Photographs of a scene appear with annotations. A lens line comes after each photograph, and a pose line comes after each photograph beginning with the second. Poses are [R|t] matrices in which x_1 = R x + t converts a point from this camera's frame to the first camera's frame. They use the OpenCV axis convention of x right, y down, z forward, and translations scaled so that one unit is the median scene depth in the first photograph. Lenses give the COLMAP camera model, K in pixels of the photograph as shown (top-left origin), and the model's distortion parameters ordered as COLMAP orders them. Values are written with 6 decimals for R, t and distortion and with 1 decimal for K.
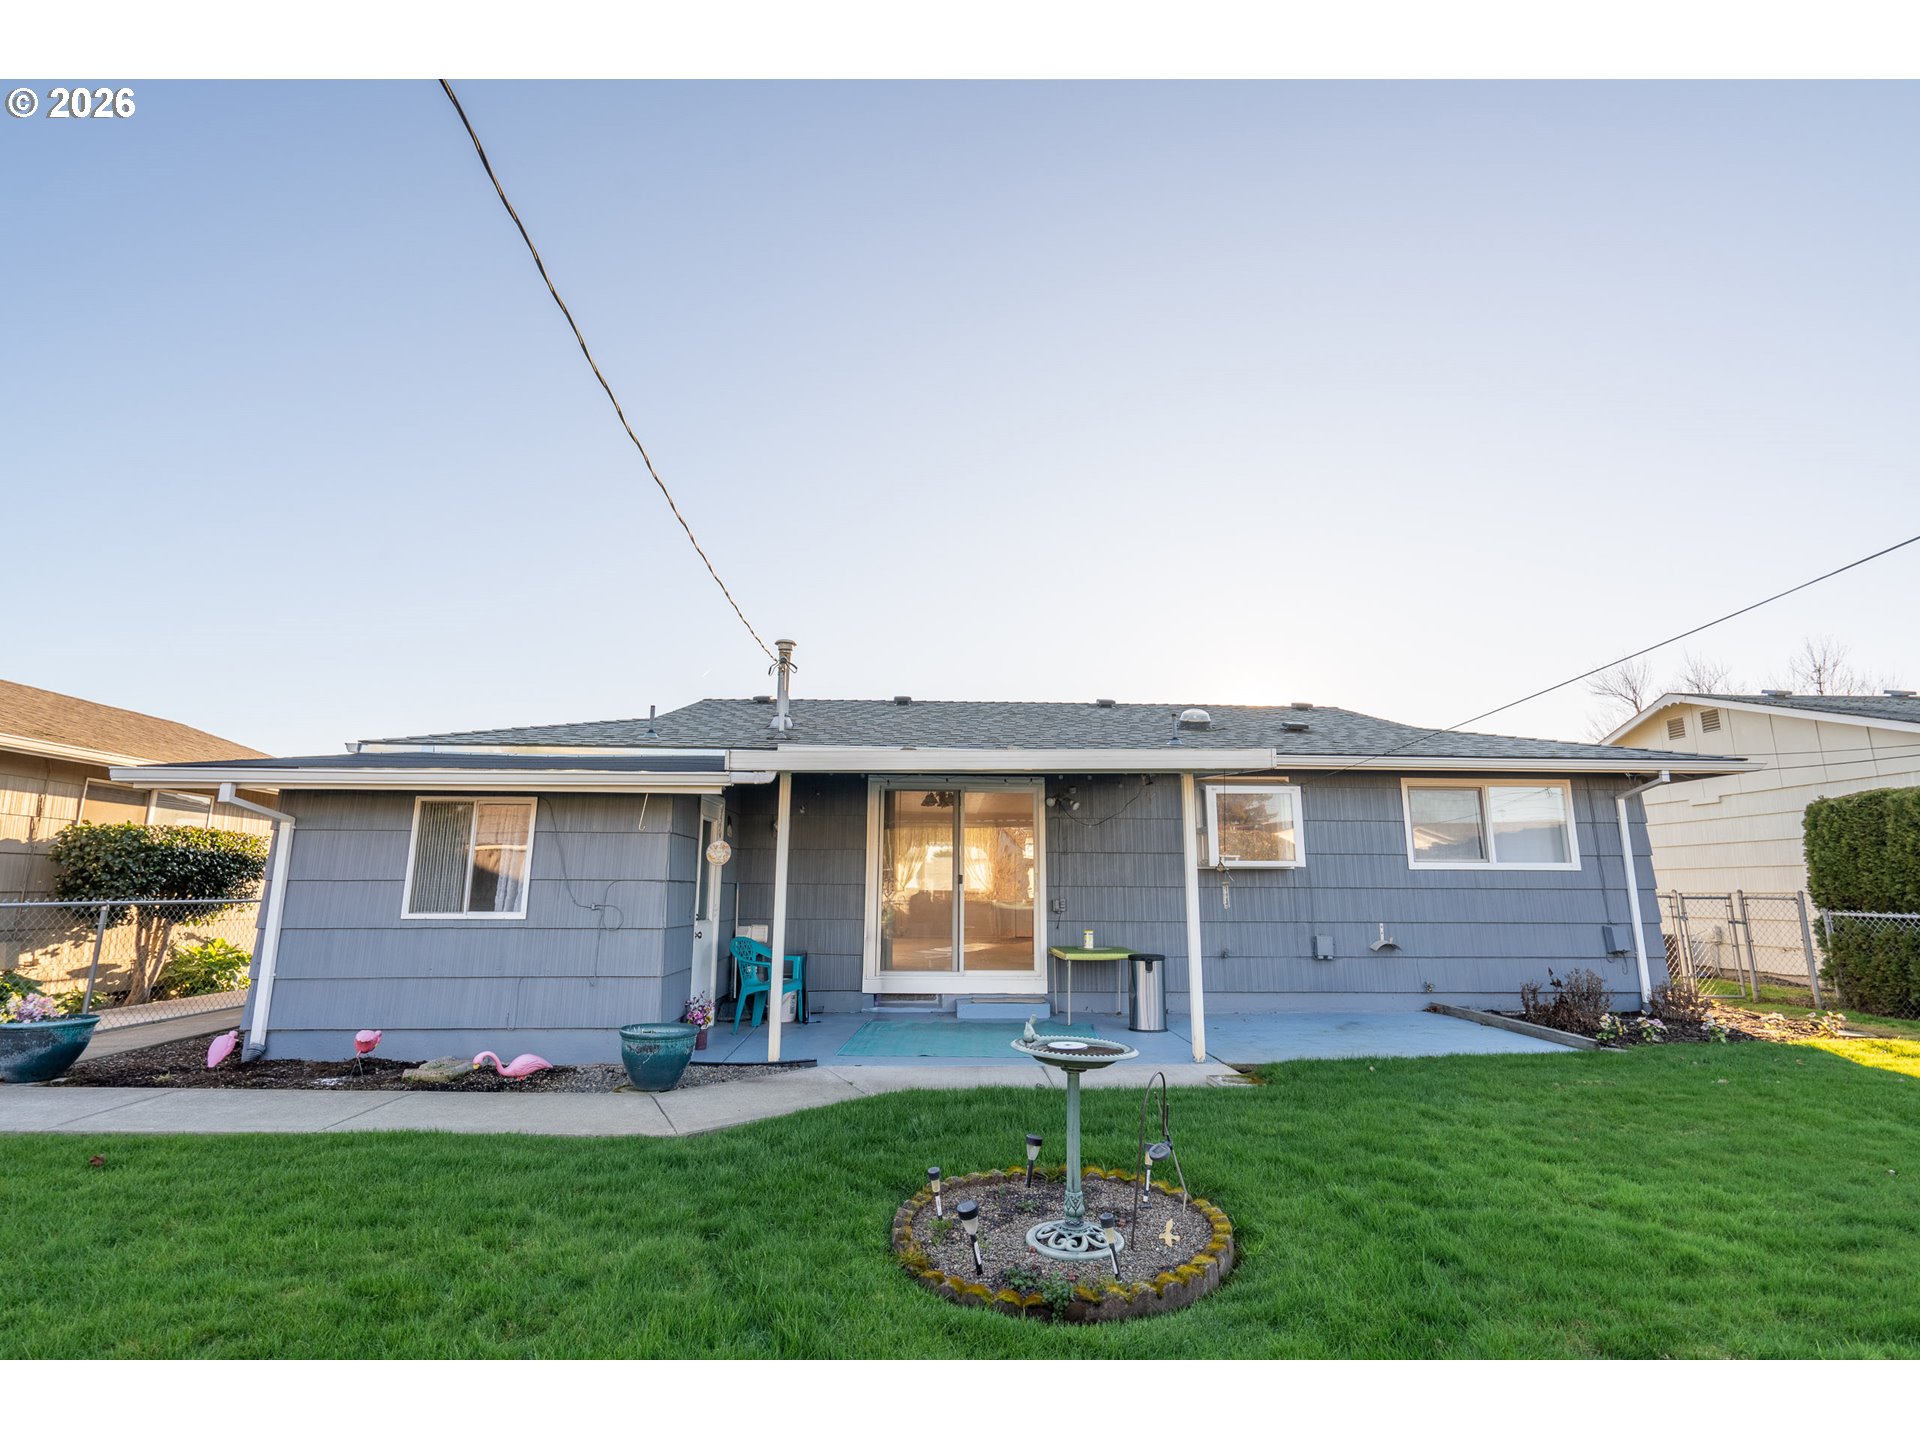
lens RADIAL K [[869.9, 0, 960.0], [0, 869.9, 720.0], [0, 0, 1]] dist [-0.010145, 0.001504]
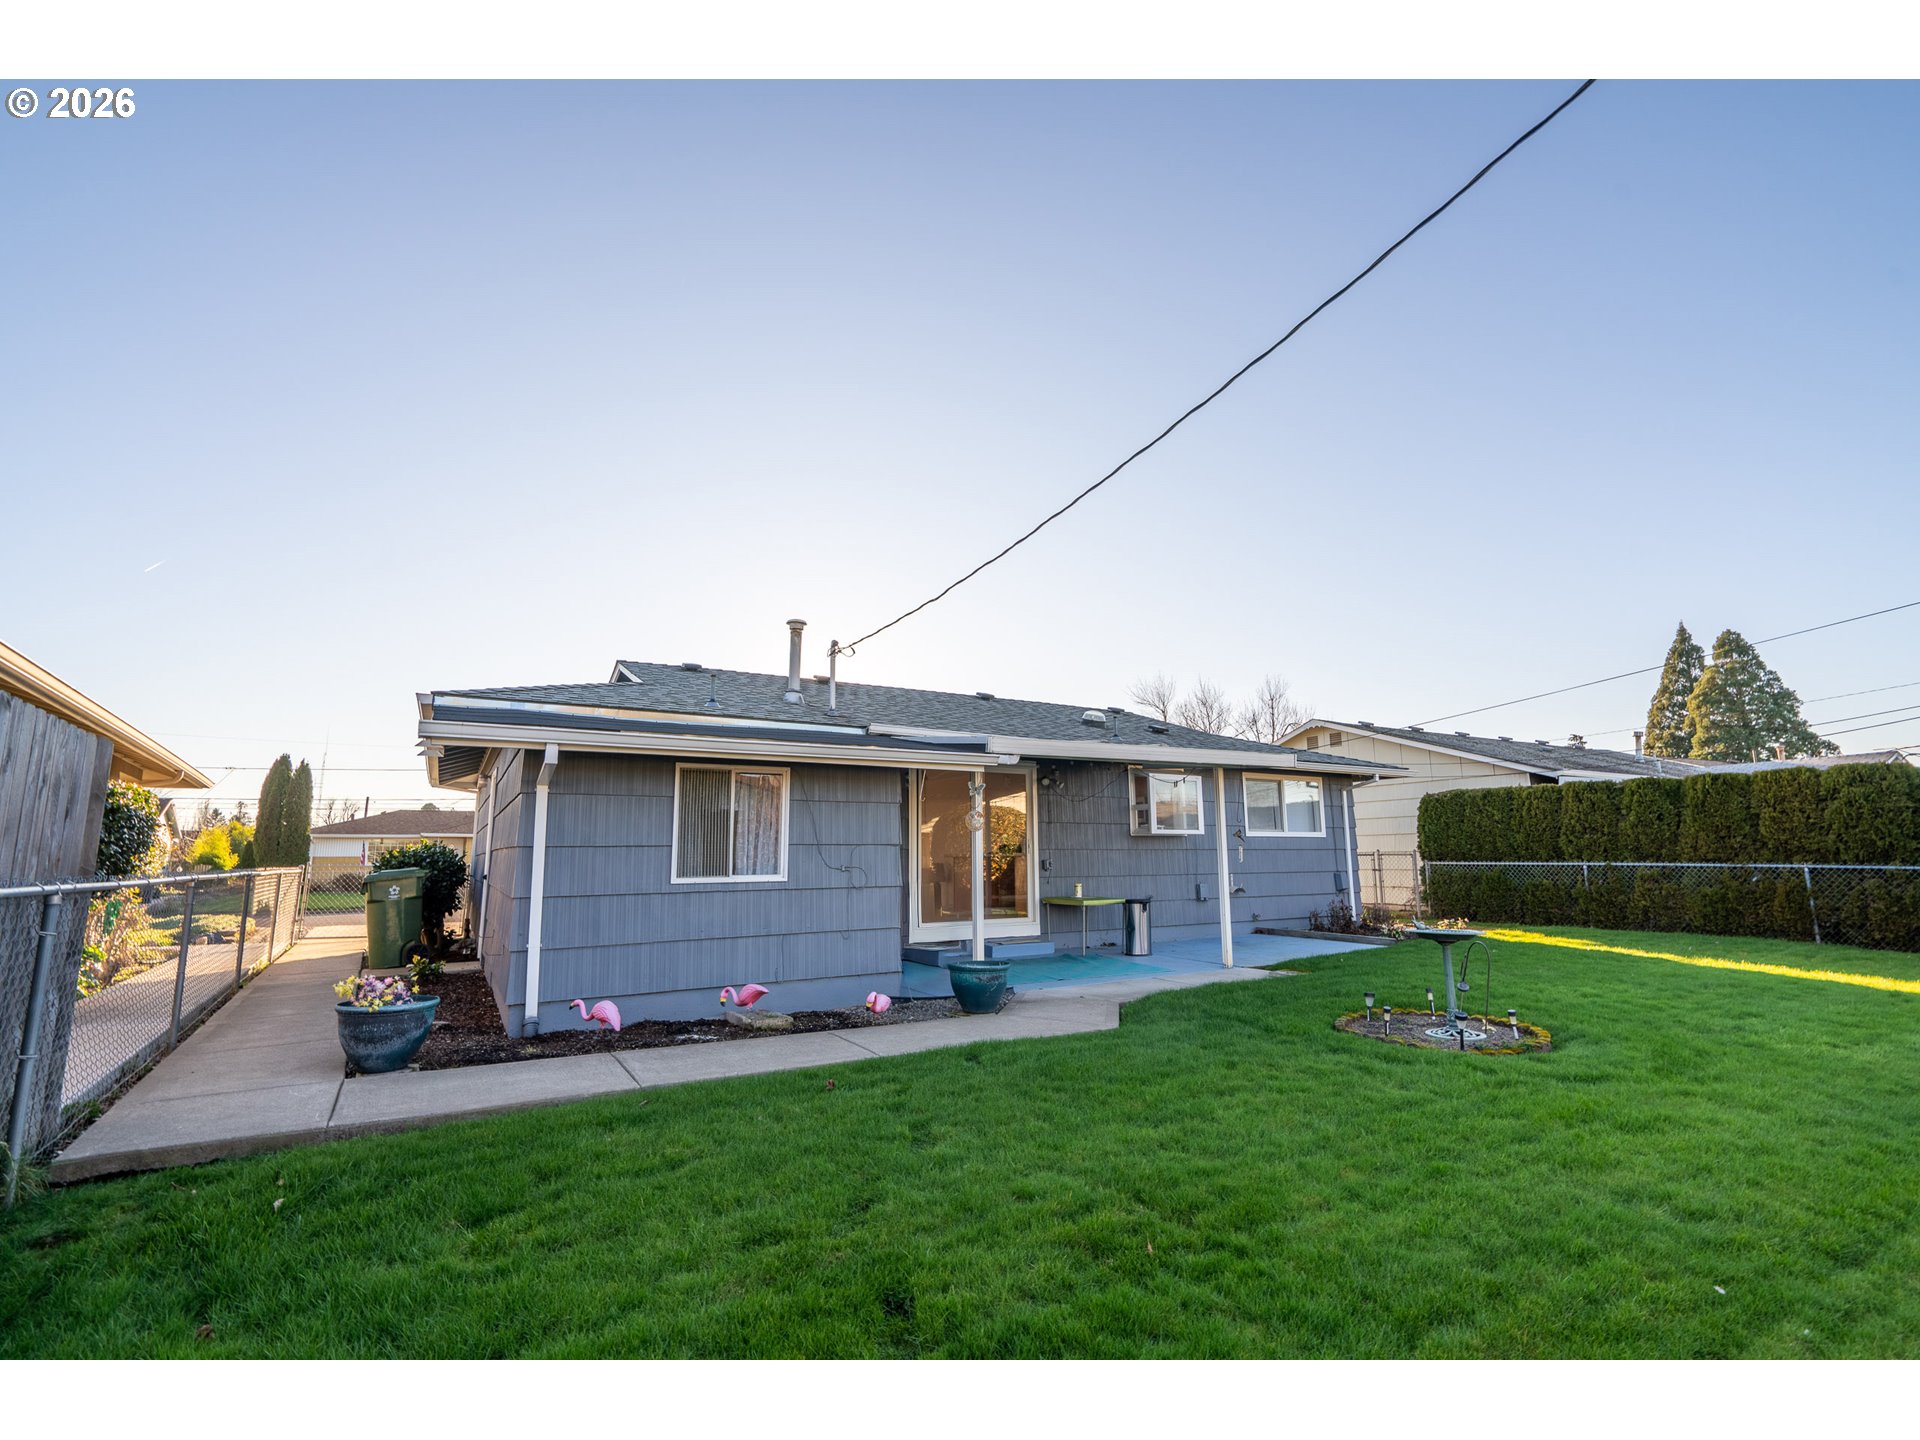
lens RADIAL K [[869.9, 0, 960.0], [0, 869.9, 720.0], [0, 0, 1]] dist [-0.010145, 0.001504]
pose [[0.878797, 0.062874, 0.473036, -0.613232], [-0.078047, 0.996871, 0.012494, 0.000149], [-0.470770, -0.047899, 0.880955, -0.031667]]
